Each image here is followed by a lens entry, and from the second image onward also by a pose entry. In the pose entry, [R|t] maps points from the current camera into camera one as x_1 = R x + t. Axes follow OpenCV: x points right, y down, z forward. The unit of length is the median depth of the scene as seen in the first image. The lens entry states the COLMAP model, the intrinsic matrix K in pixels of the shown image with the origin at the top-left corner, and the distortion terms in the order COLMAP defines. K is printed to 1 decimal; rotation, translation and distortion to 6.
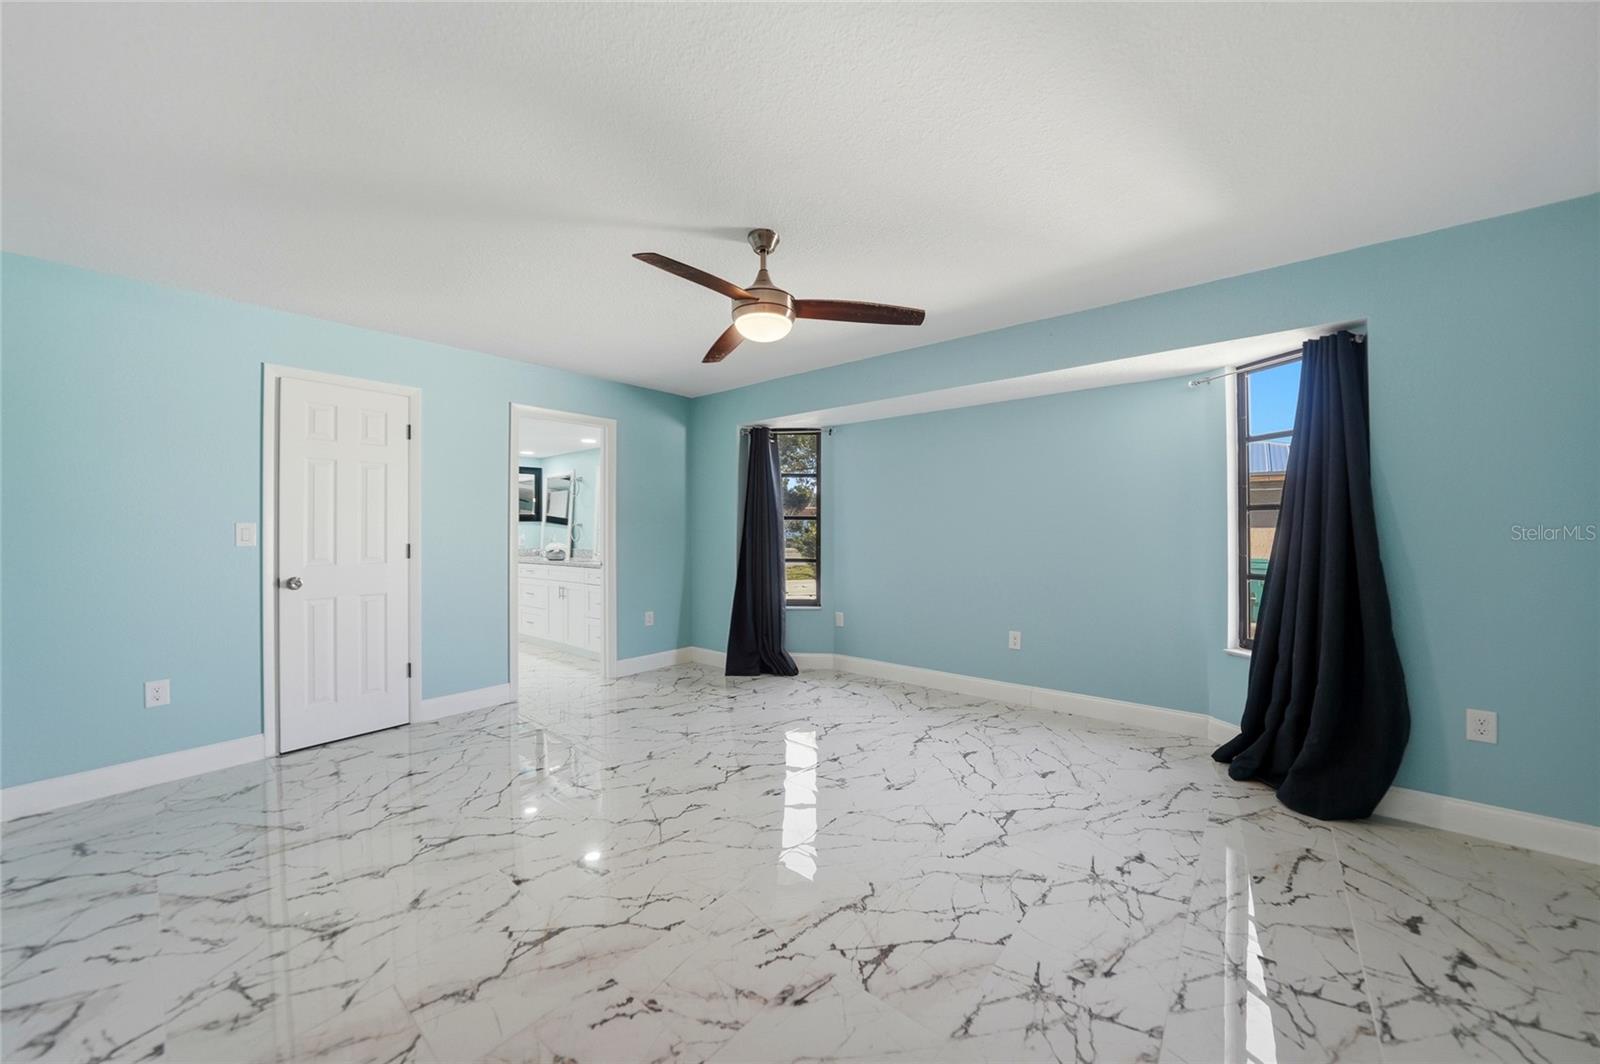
lens RADIAL K [[561.0, 0, 799.5], [0, 561.0, 523.4], [0, 0, 1]] dist [-0.021018, 0.002527]
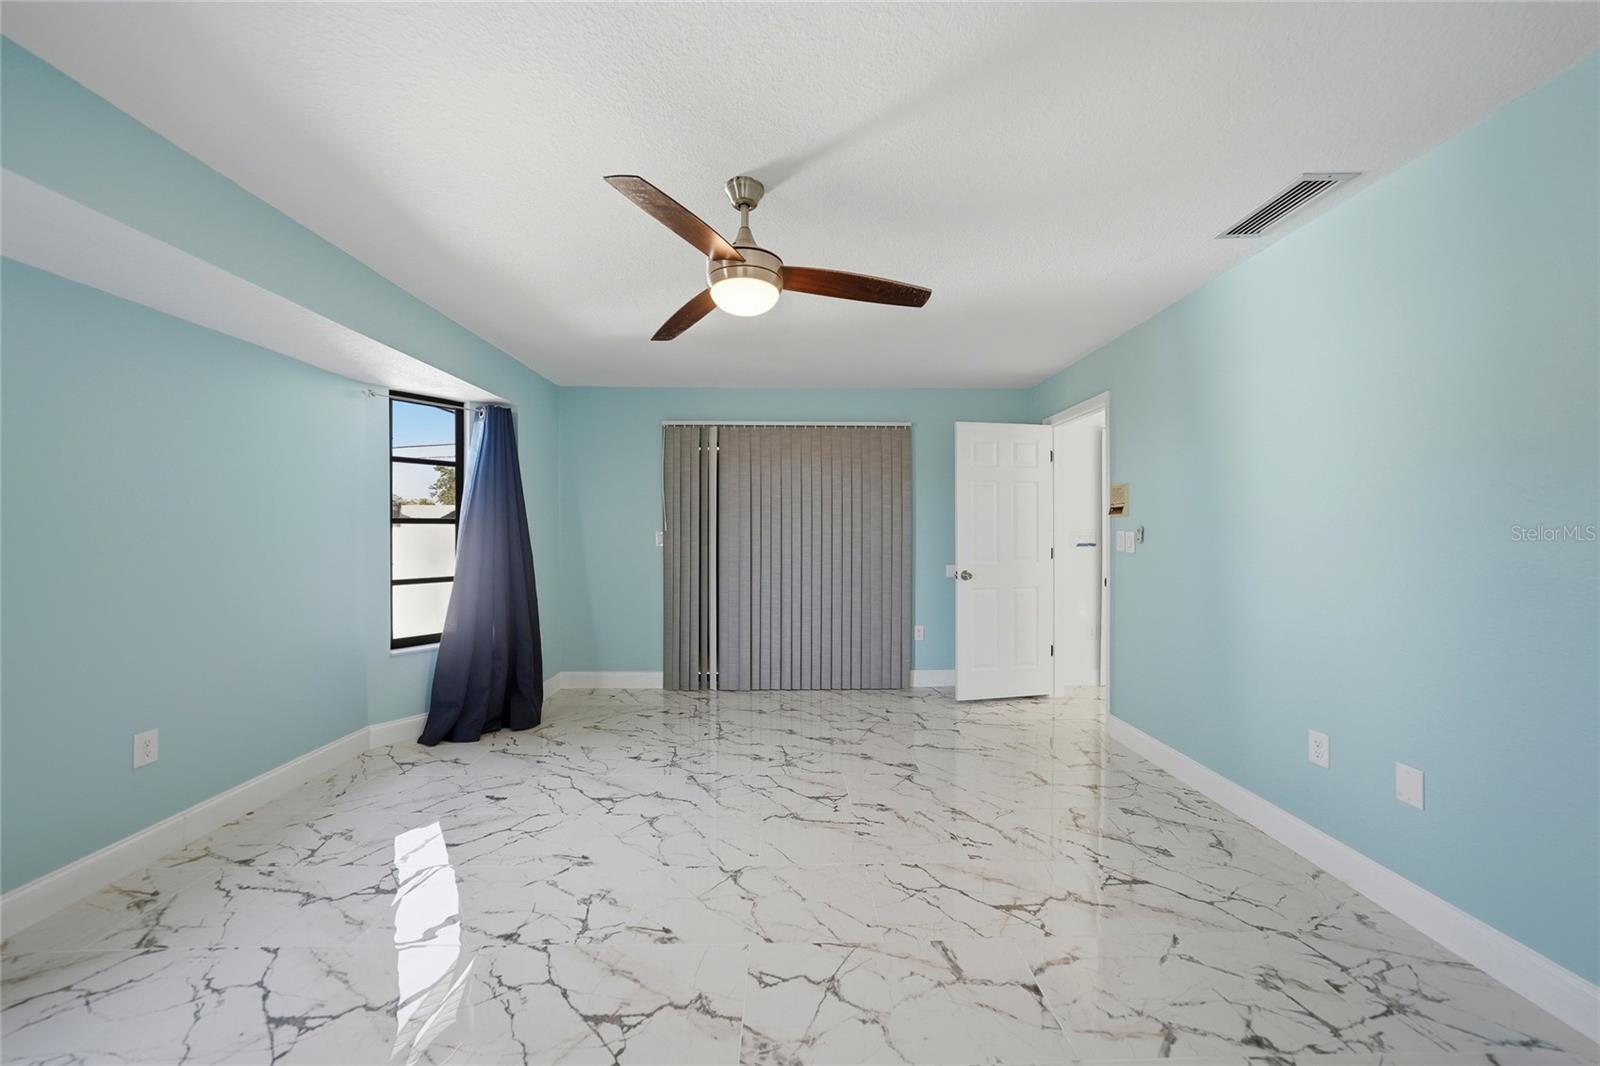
lens RADIAL K [[561.0, 0, 799.1], [0, 561.0, 526.1], [0, 0, 1]] dist [-0.021018, 0.002527]
pose [[-0.652653, 0.014131, 0.757525, -0.570629], [-0.000940, 0.999810, -0.019461, 0.003627], [-0.757656, -0.013414, -0.652516, 1.136066]]
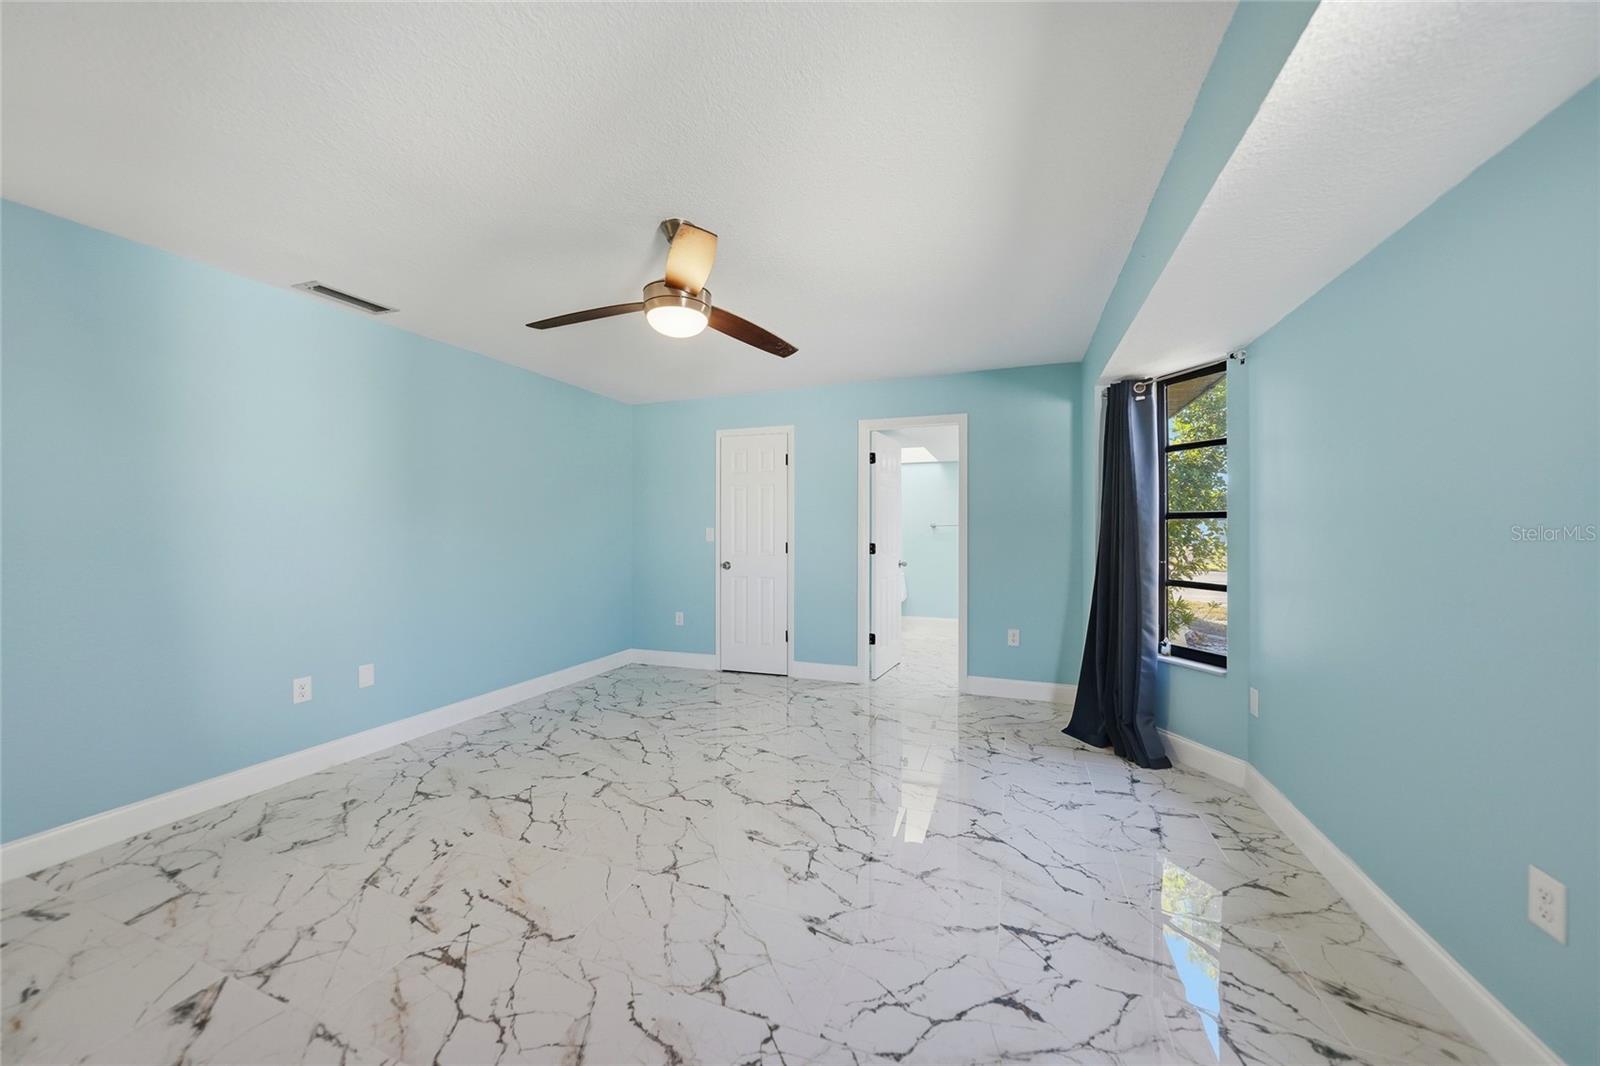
lens RADIAL K [[561.0, 0, 805.8], [0, 561.0, 536.9], [0, 0, 1]] dist [-0.021018, 0.002527]
pose [[0.338065, 0.014394, -0.941013, 0.687346], [0.006689, 0.999821, 0.017697, -0.001015], [0.941099, -0.012278, 0.337908, 0.678020]]
